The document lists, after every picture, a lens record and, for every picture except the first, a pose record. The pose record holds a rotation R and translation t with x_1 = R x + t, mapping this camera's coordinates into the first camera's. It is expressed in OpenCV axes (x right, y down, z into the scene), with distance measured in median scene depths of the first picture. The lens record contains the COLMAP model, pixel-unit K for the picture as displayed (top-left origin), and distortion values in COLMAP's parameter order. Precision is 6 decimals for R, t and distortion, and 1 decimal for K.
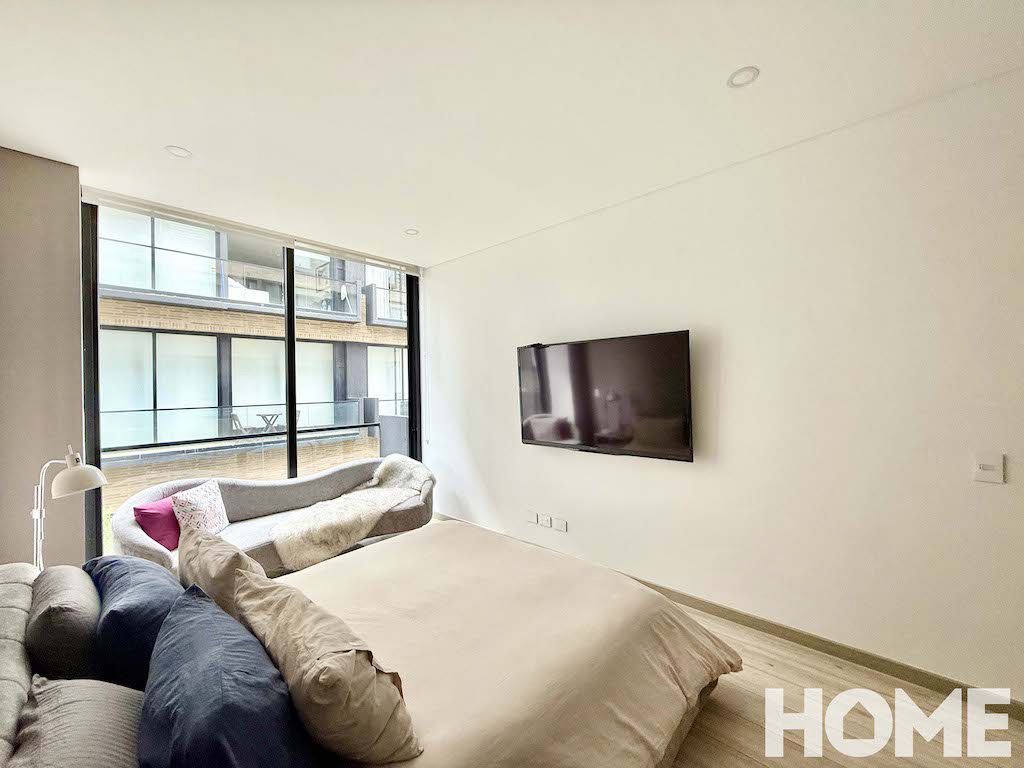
lens RADIAL K [[407.8, 0, 515.4], [0, 407.8, 382.5], [0, 0, 1]] dist [0.000013, -0.000043]
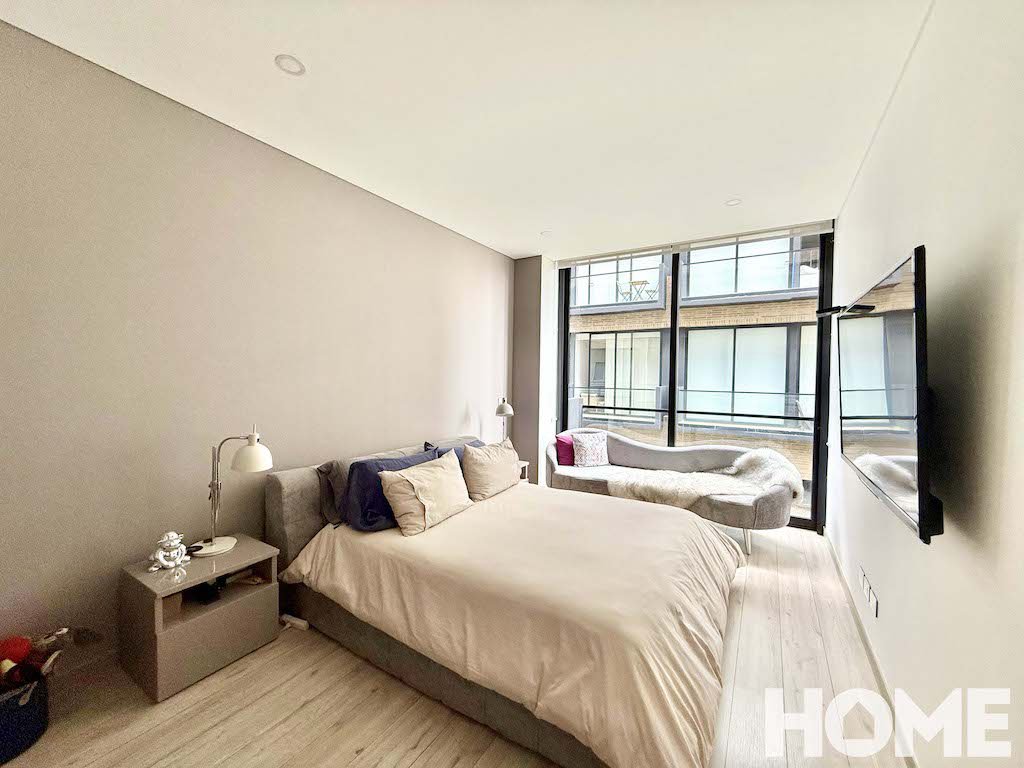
lens RADIAL K [[407.8, 0, 496.7], [0, 407.8, 382.7], [0, 0, 1]] dist [0.000013, -0.000043]
pose [[0.145062, 0.038449, -0.988675, 0.218882], [-0.016474, 0.999200, 0.036442, 0.005296], [0.989285, 0.011002, 0.145579, 0.133608]]
